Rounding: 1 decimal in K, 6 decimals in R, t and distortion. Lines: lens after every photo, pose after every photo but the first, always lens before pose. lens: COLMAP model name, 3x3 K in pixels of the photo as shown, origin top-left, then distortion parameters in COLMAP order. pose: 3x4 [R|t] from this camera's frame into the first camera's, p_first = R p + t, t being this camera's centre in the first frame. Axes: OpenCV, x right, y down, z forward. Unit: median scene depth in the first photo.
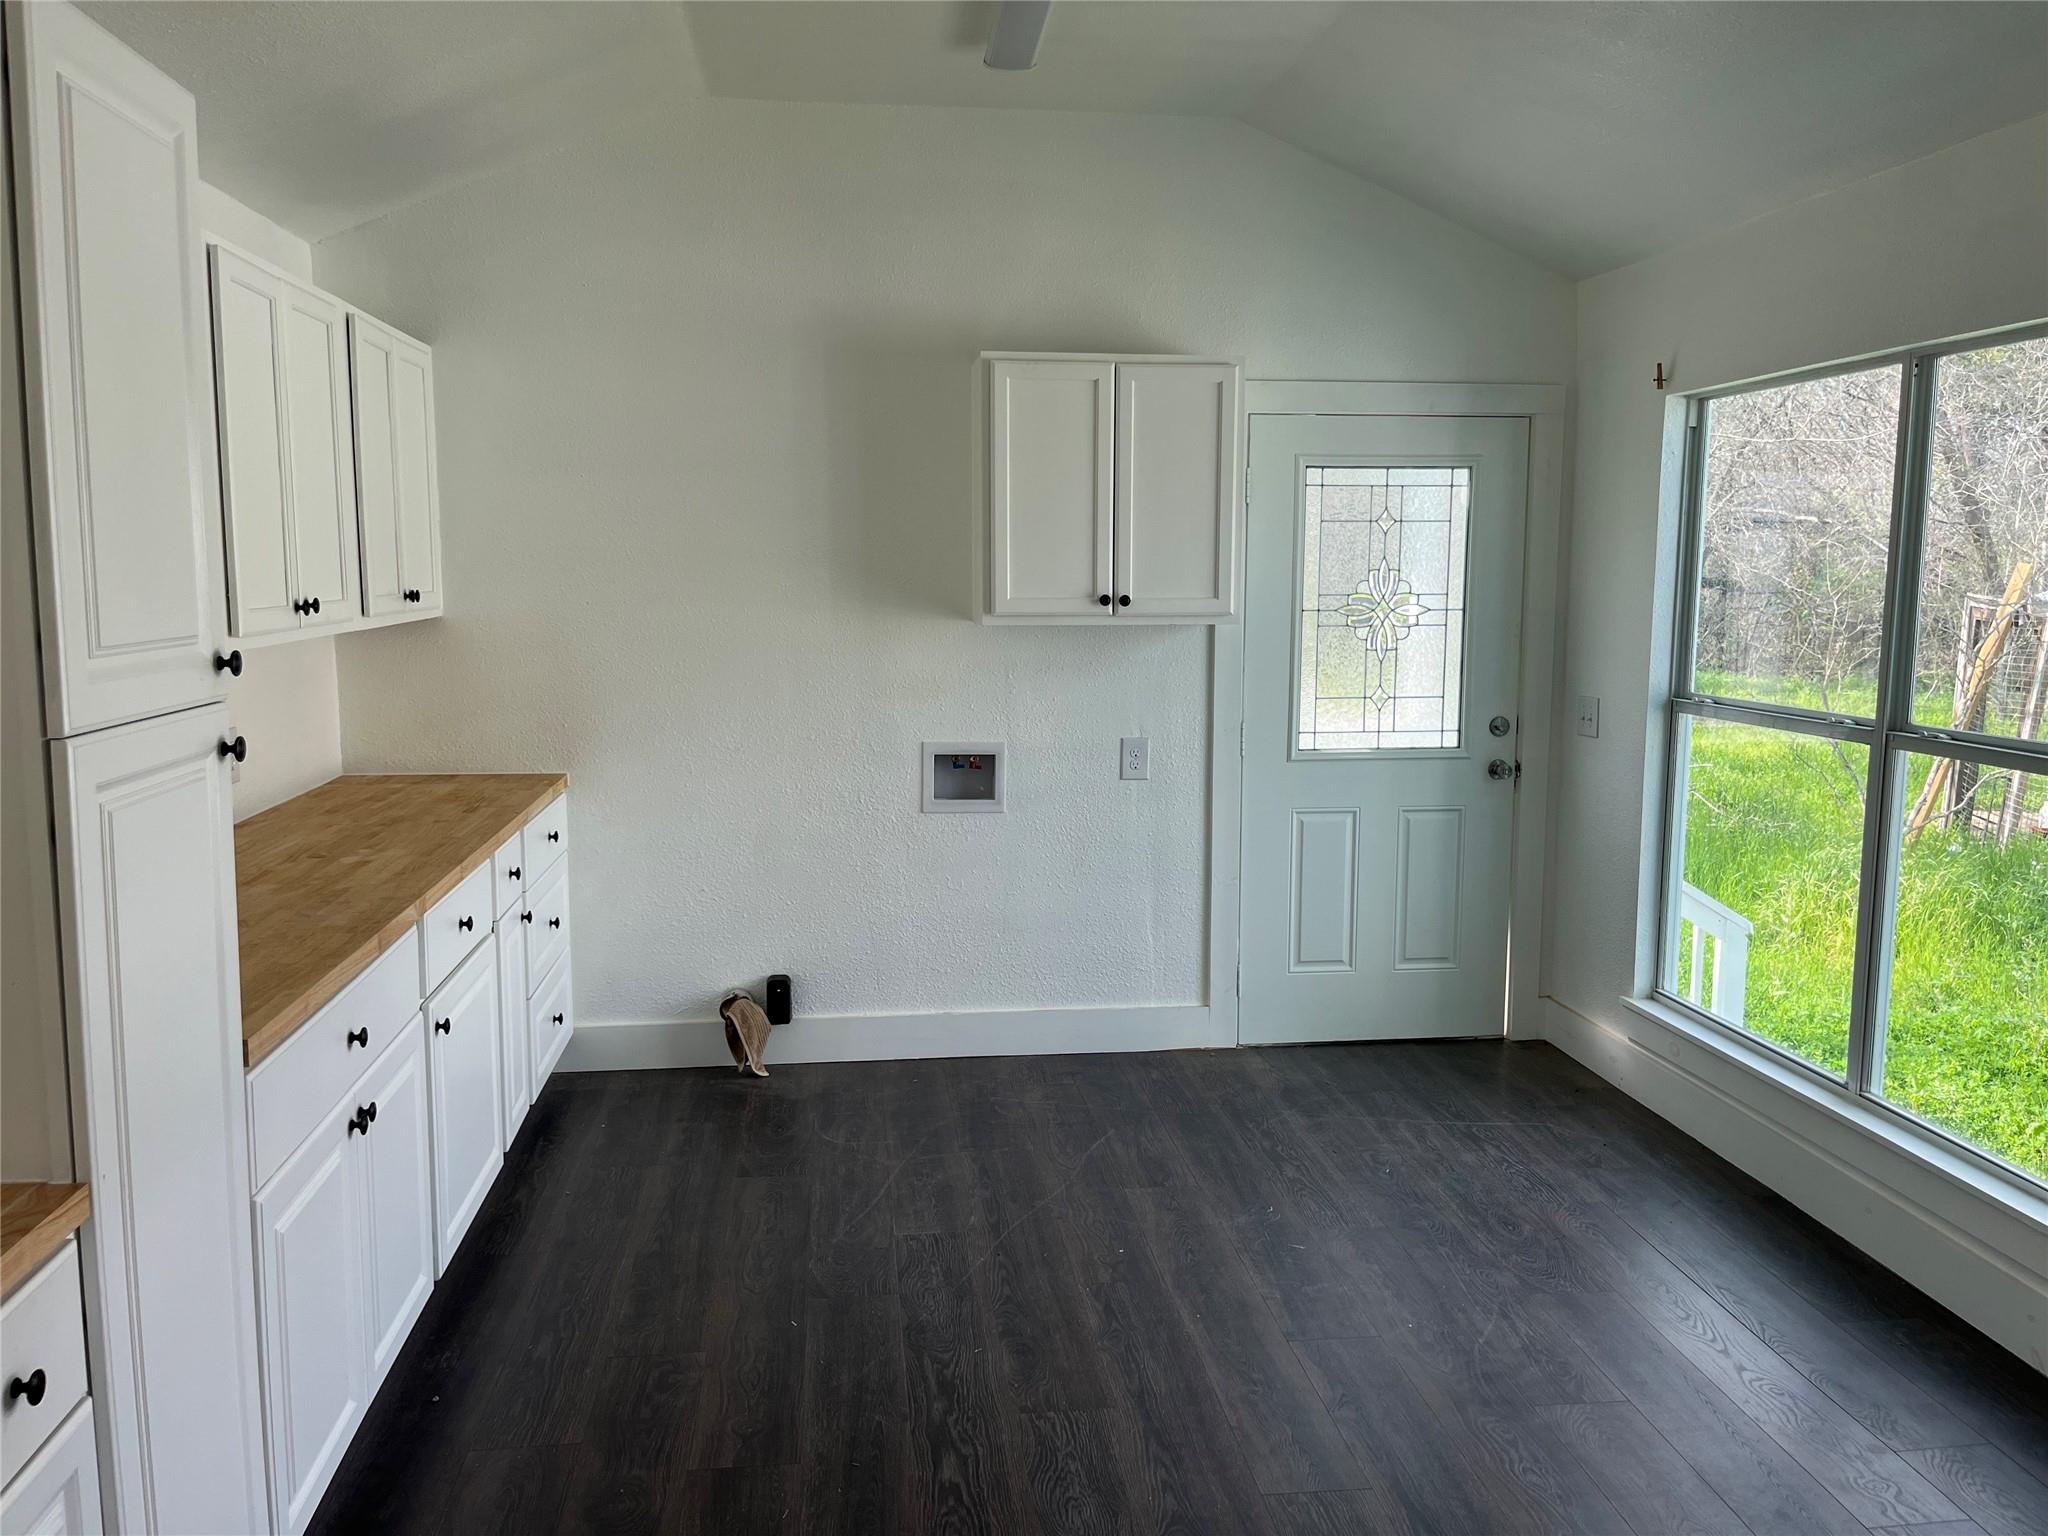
lens RADIAL K [[1524.2, 0, 1032.9], [0, 1524.2, 720.1], [0, 0, 1]] dist [0.102879, -0.084533]
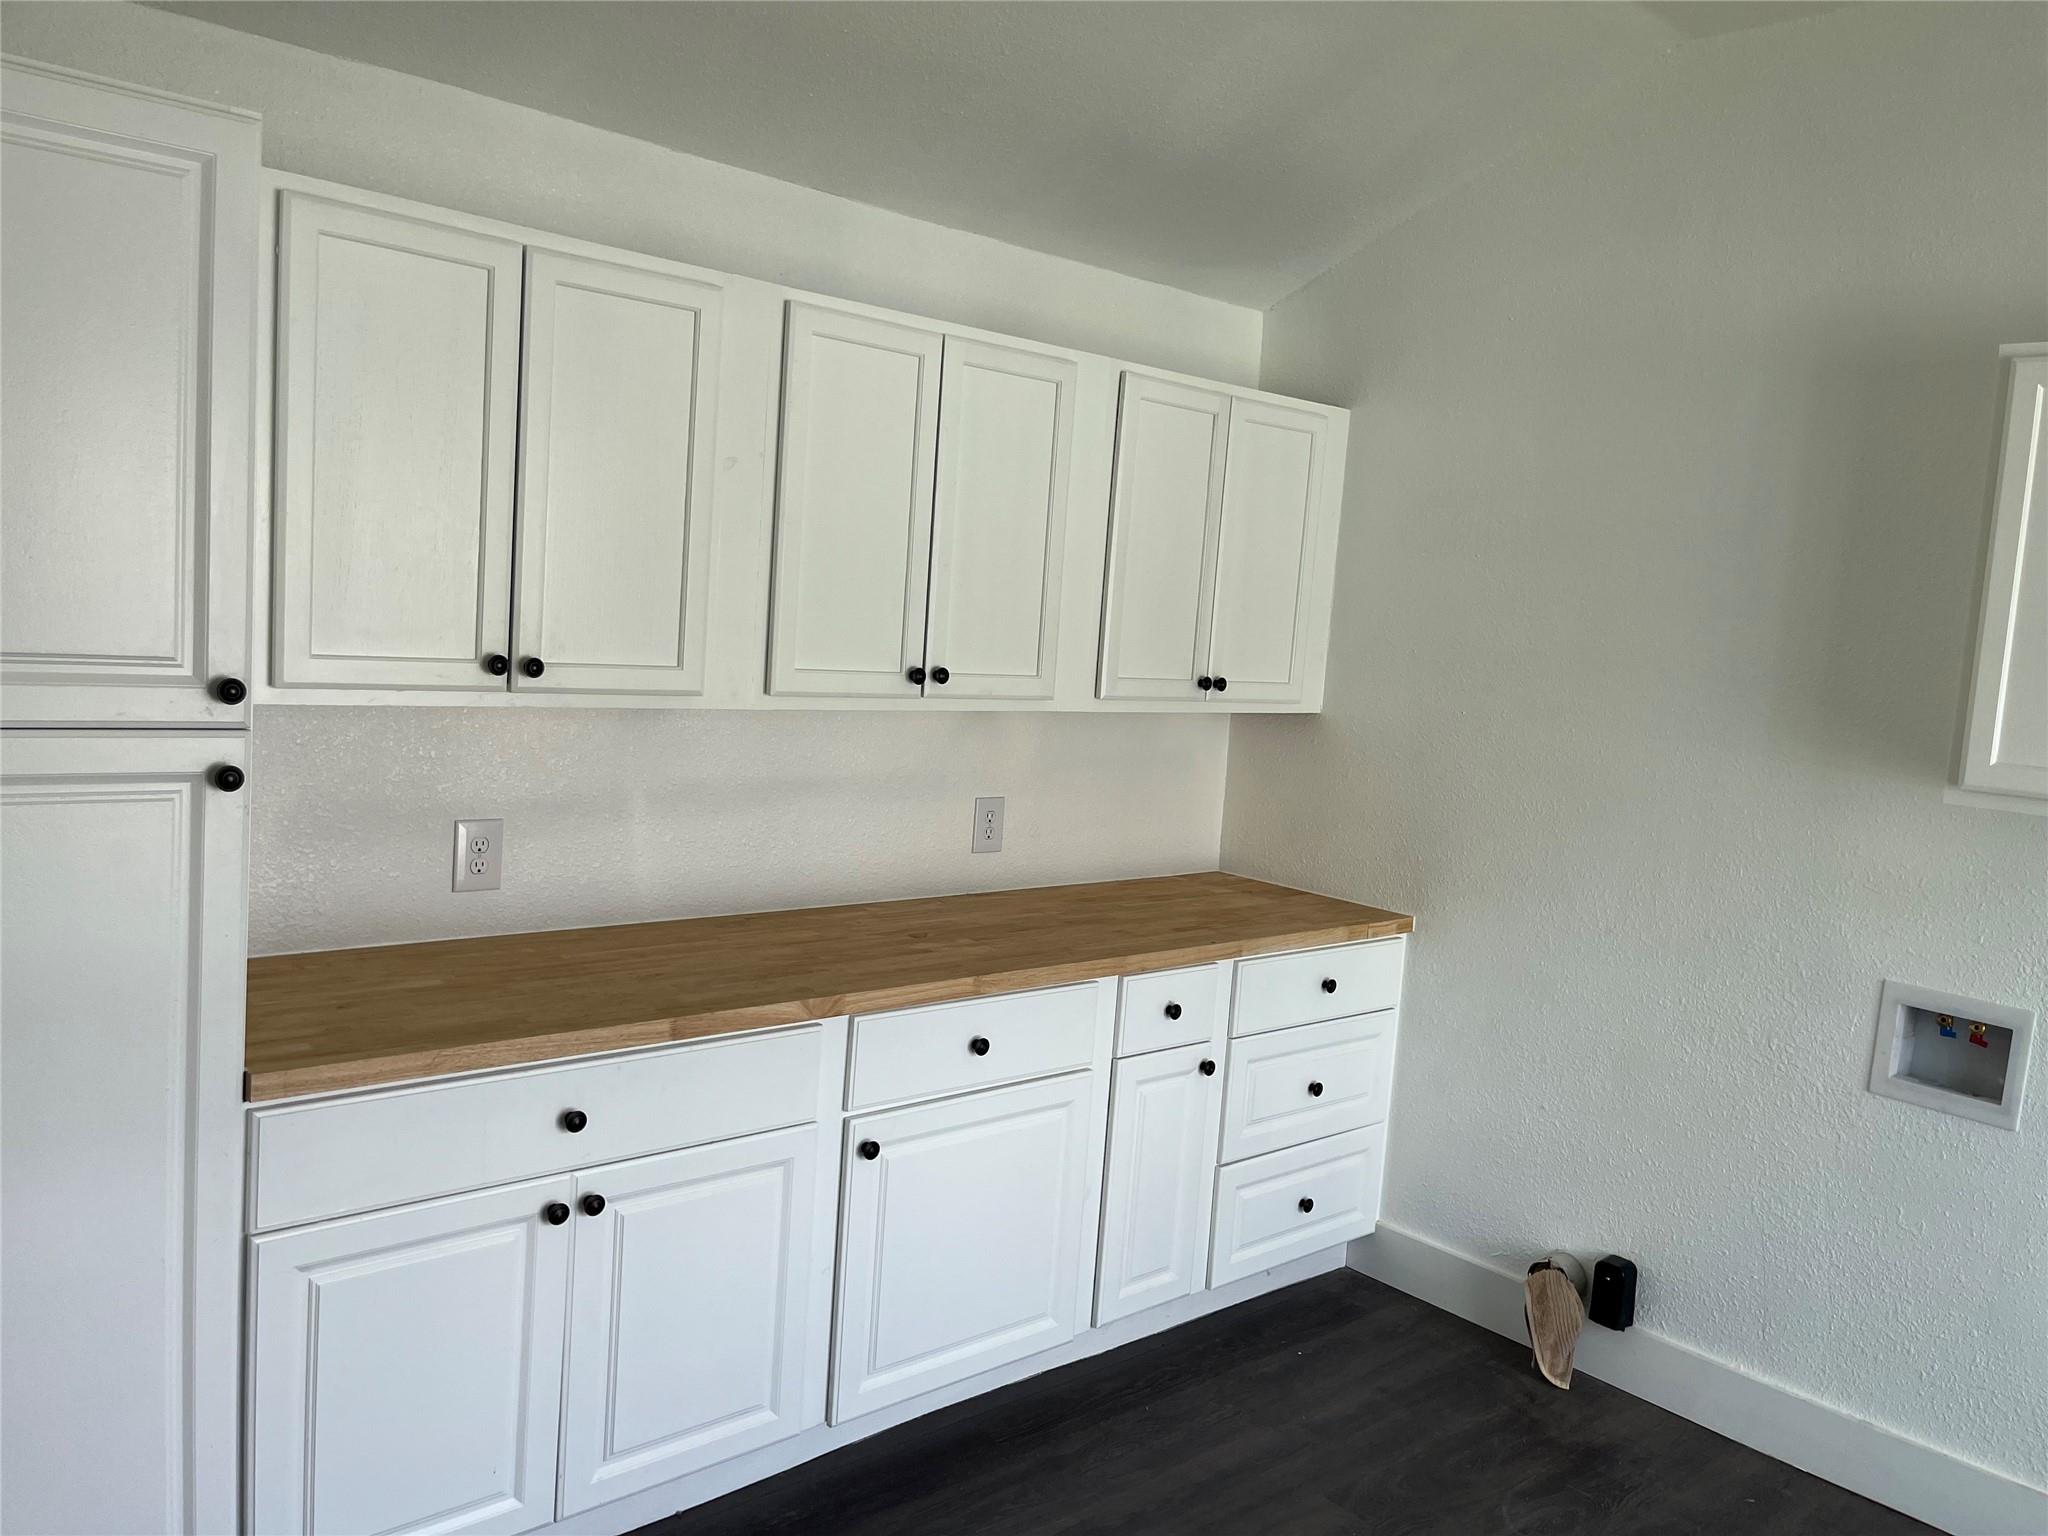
lens RADIAL K [[1567.7, 0, 1143.0], [0, 1567.7, 763.9], [0, 0, 1]] dist [0.080912, -0.105057]
pose [[0.579073, 0.113313, -0.807363, 0.275763], [-0.152959, 0.987809, 0.028931, -0.046917], [0.800798, 0.106740, 0.589346, 0.376937]]
